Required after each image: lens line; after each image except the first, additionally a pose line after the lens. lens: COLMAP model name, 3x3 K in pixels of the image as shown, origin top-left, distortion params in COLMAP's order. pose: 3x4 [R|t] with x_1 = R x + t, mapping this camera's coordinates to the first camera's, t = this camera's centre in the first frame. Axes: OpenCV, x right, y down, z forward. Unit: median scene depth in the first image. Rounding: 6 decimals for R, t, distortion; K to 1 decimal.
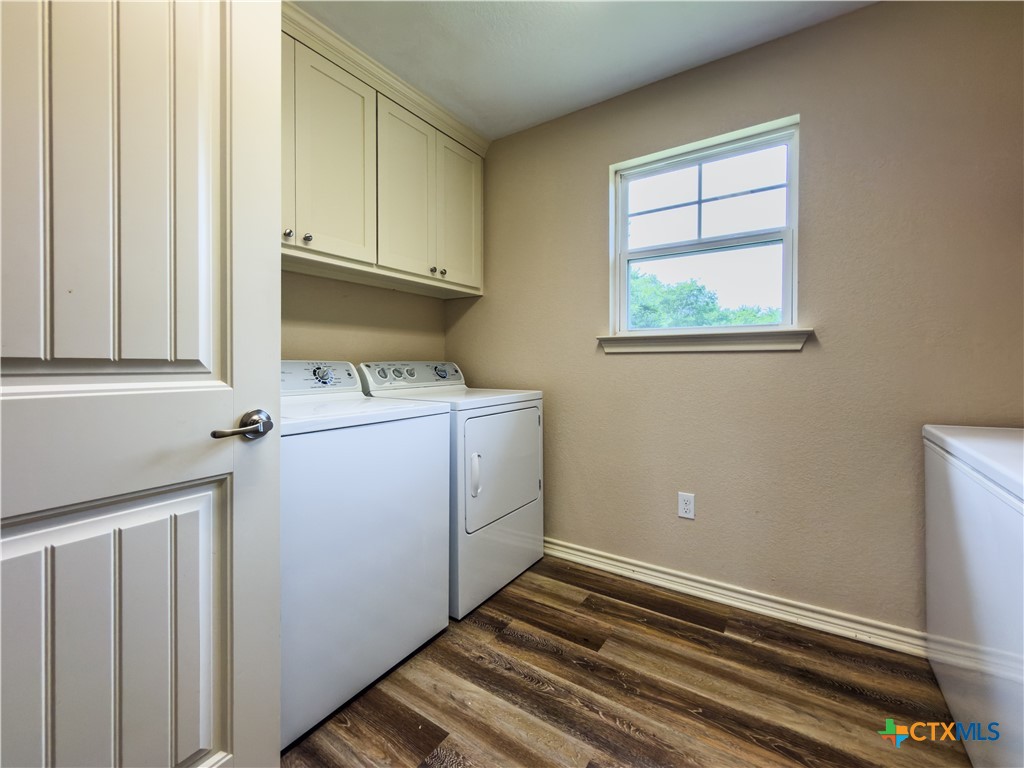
lens RADIAL K [[436.4, 0, 509.7], [0, 436.4, 367.7], [0, 0, 1]] dist [-0.002162, -0.000562]
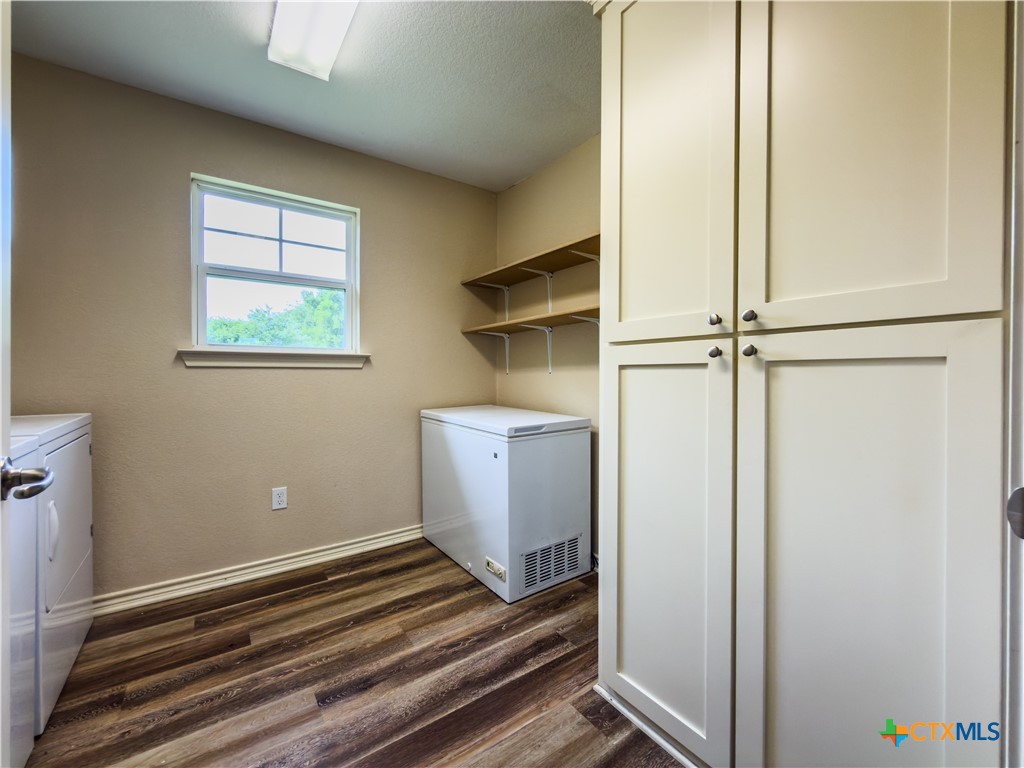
lens RADIAL K [[428.6, 0, 507.9], [0, 428.6, 376.3], [0, 0, 1]] dist [-0.001329, -0.000354]
pose [[0.350917, -0.008146, 0.936371, -0.531400], [0.007351, 0.999955, 0.005944, -0.017145], [-0.936378, 0.004797, 0.350961, 0.020956]]
